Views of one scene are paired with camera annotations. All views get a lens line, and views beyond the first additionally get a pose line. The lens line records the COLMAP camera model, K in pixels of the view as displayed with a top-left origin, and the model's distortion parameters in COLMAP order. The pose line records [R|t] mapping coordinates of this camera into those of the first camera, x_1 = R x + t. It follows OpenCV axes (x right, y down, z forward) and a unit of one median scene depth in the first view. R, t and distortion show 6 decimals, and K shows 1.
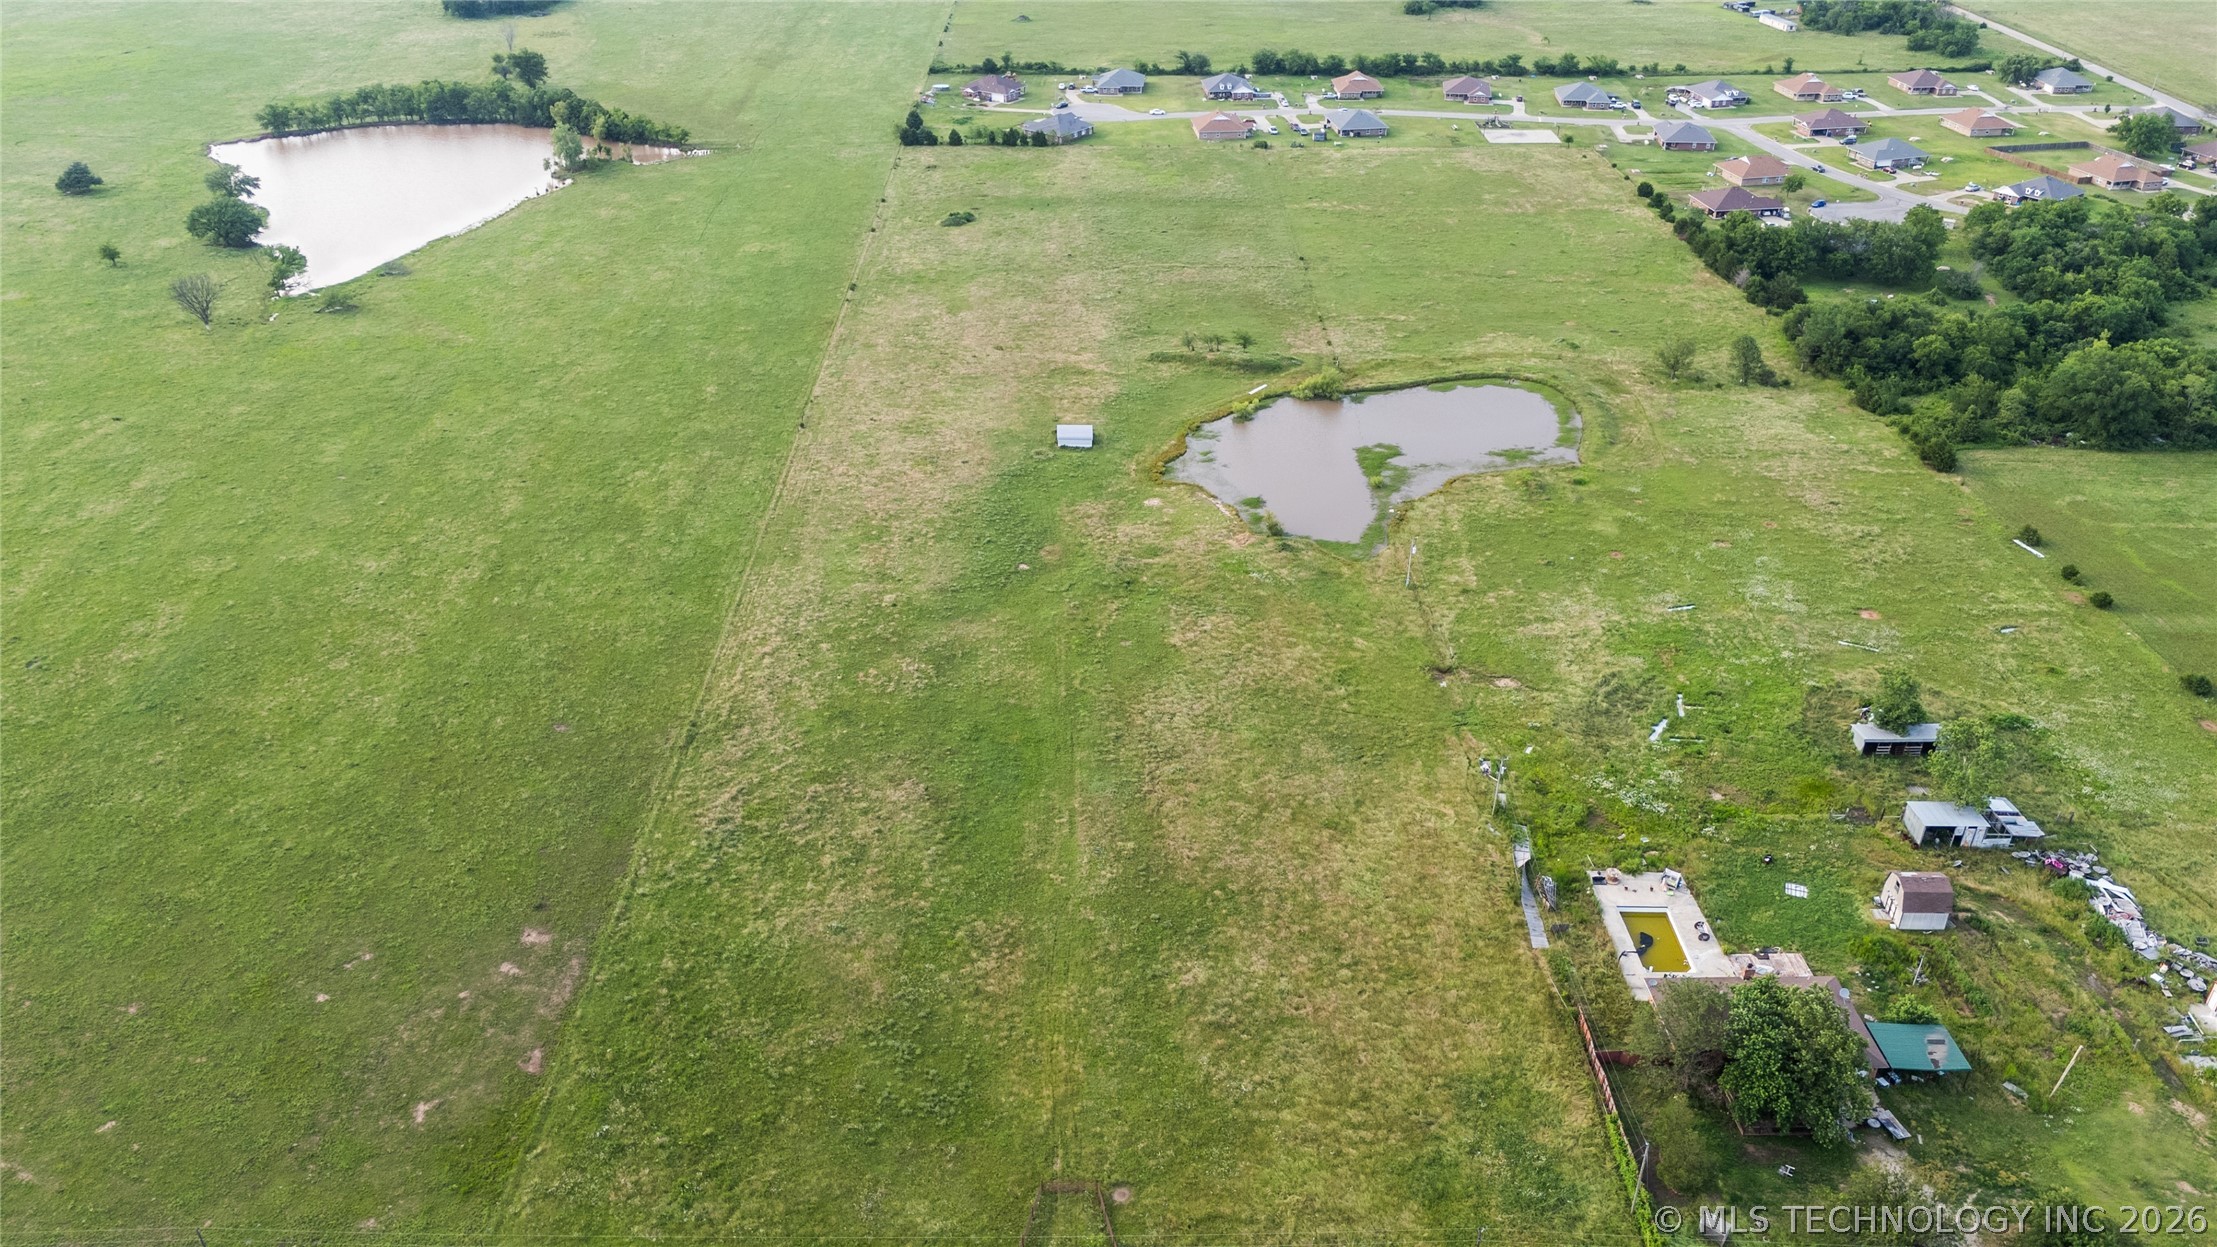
lens RADIAL K [[1635.0, 0, 1110.7], [0, 1635.0, 627.4], [0, 0, 1]] dist [0.066710, -0.061435]
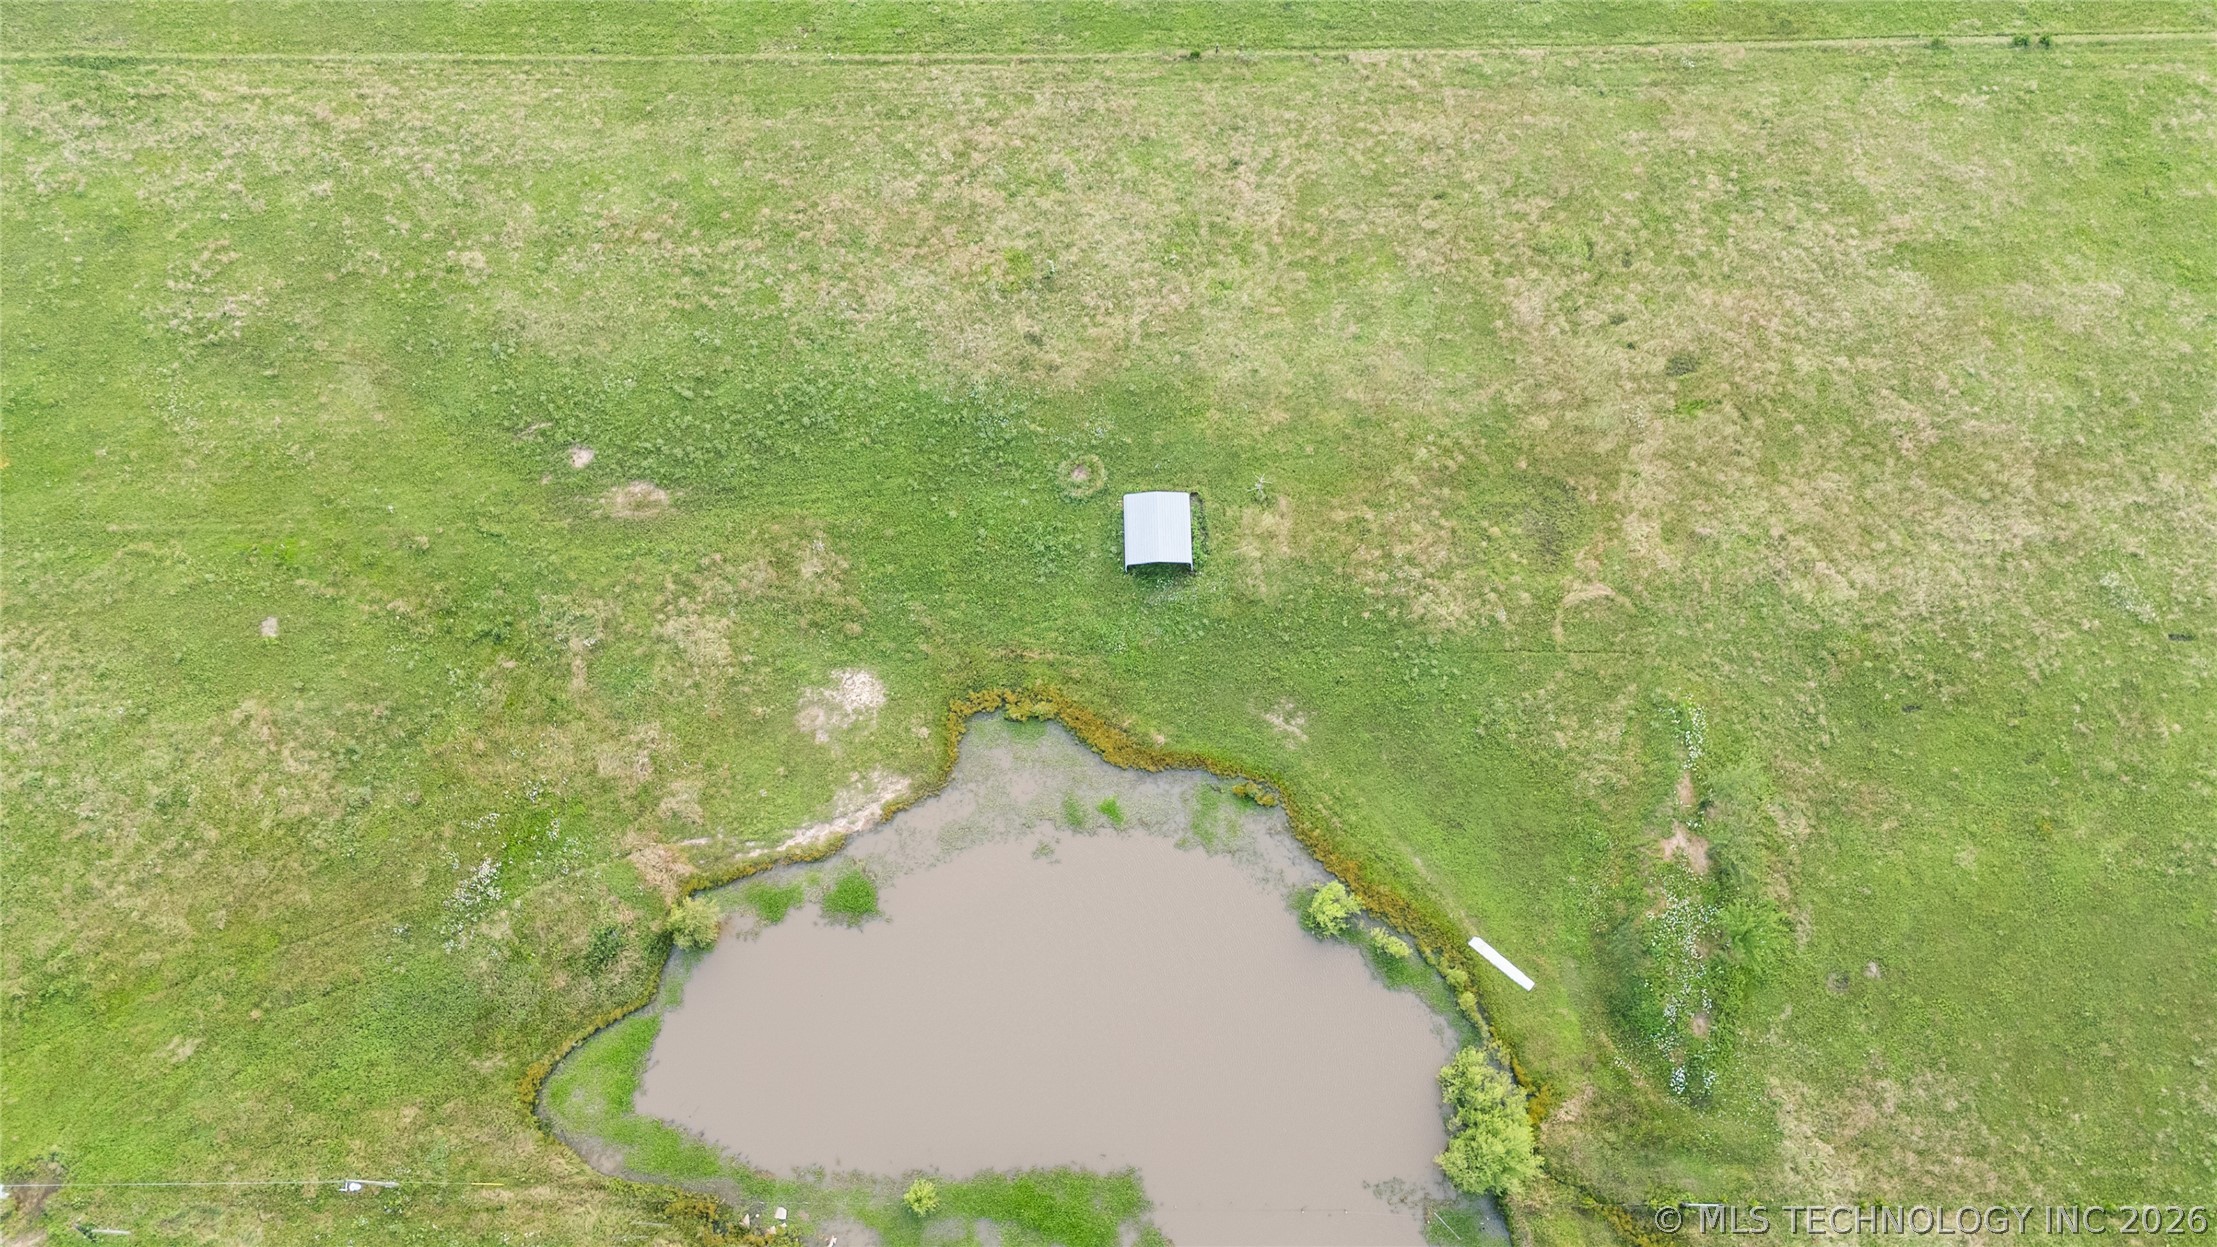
lens RADIAL K [[1635.0, 0, 1097.2], [0, 1635.0, 625.7], [0, 0, 1]] dist [0.066710, -0.061435]
pose [[-0.010450, 0.923871, -0.382561, 0.218745], [-0.494742, 0.327696, 0.804889, -0.576511], [0.868977, 0.197680, 0.453653, 0.953640]]
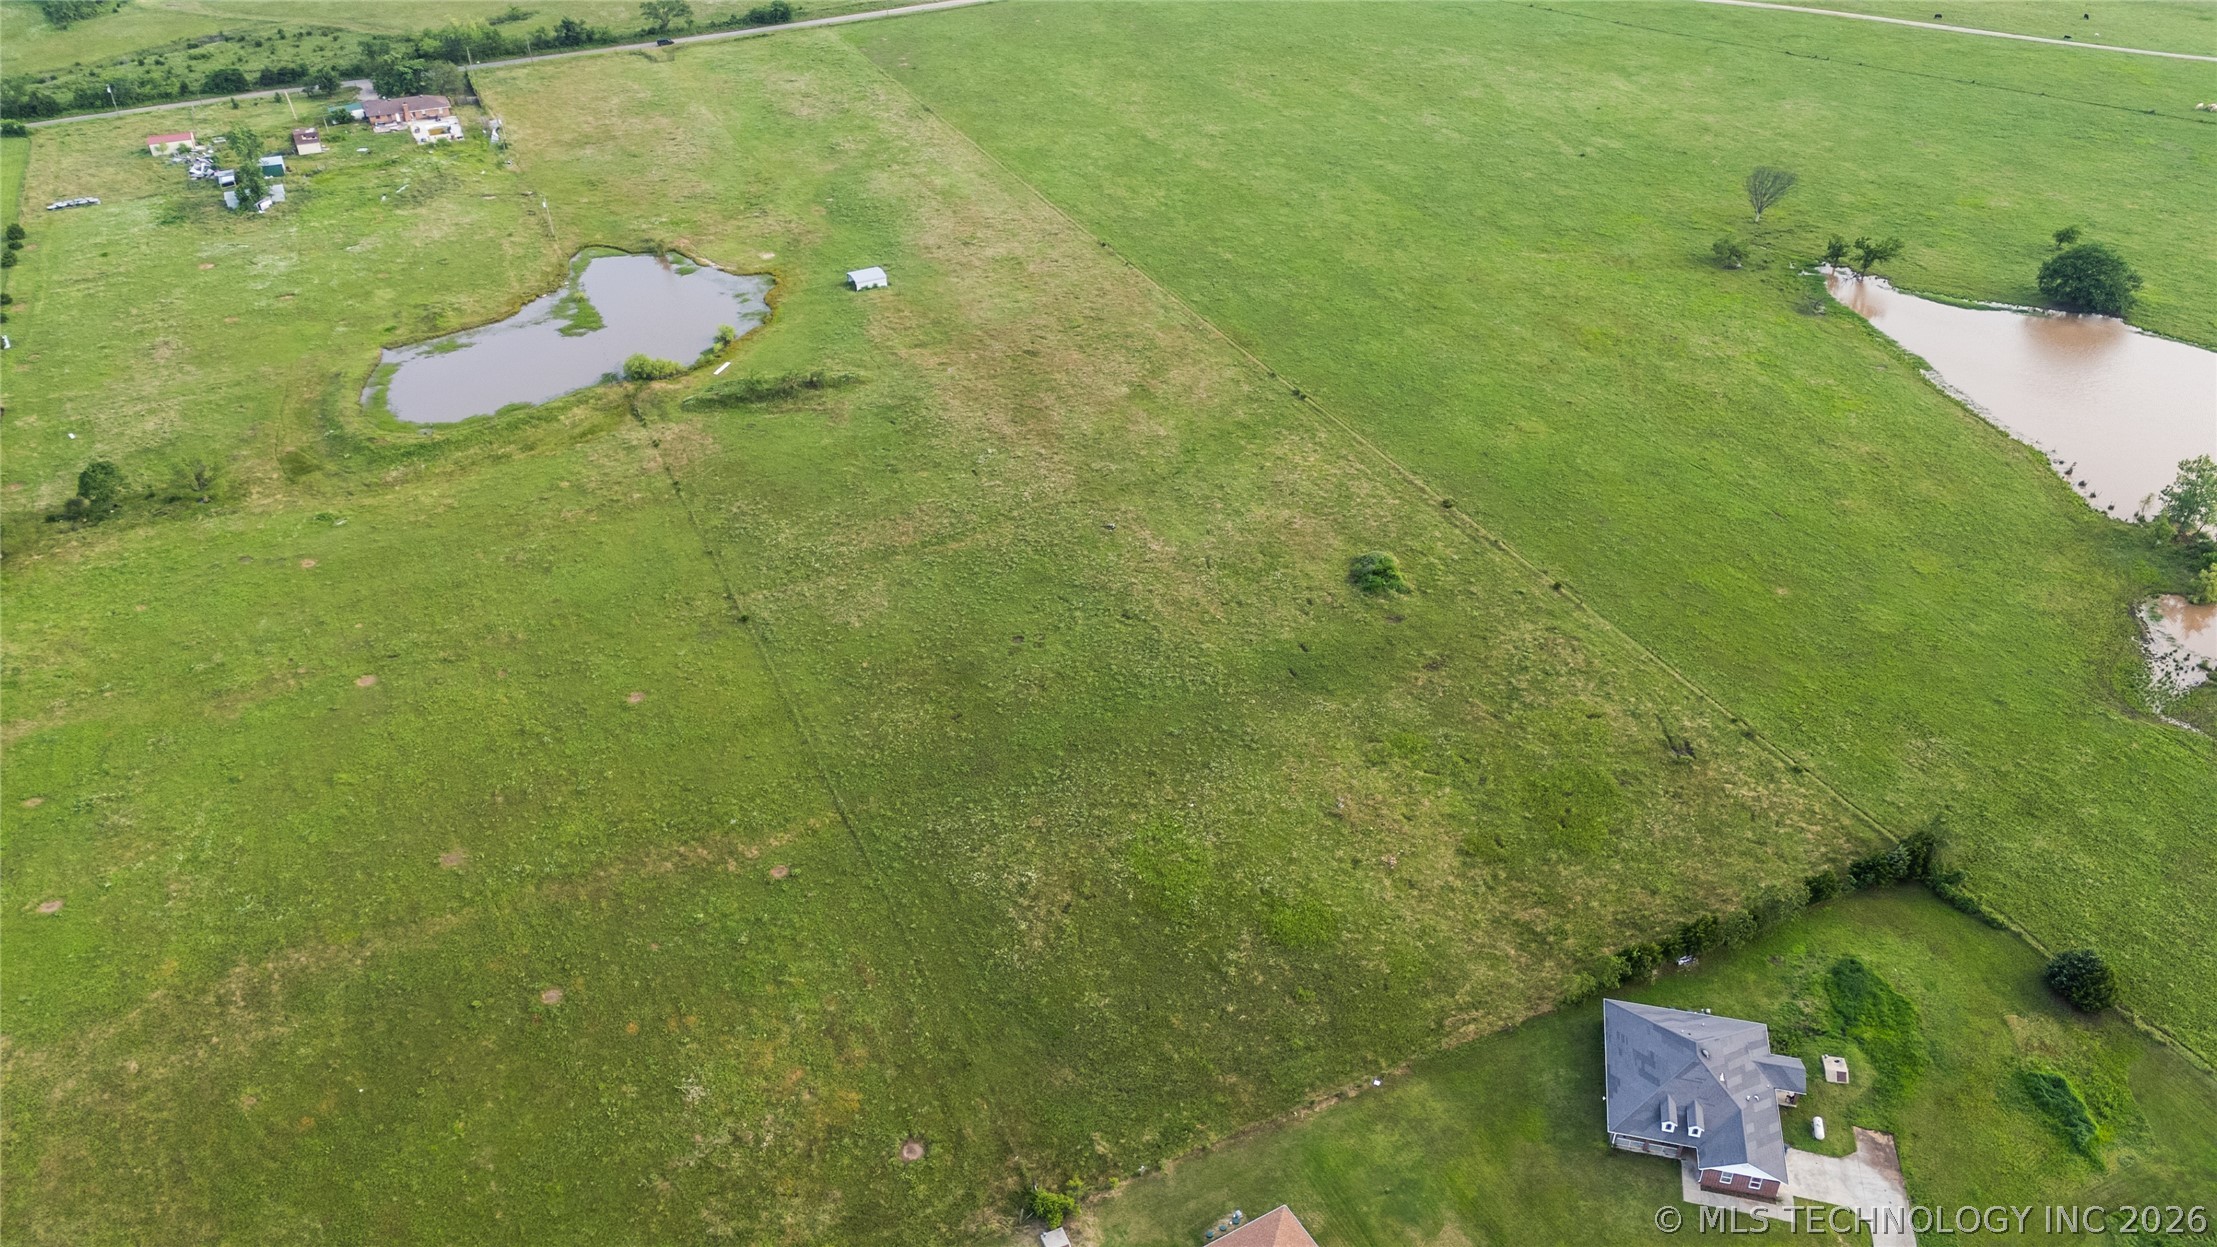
lens RADIAL K [[1635.0, 0, 1105.0], [0, 1635.0, 613.8], [0, 0, 1]] dist [0.066710, -0.061435]
pose [[-0.909541, 0.233141, -0.344064, 0.320742], [-0.203986, 0.470859, 0.858302, -1.204150], [0.362111, 0.850845, -0.380708, 2.034405]]
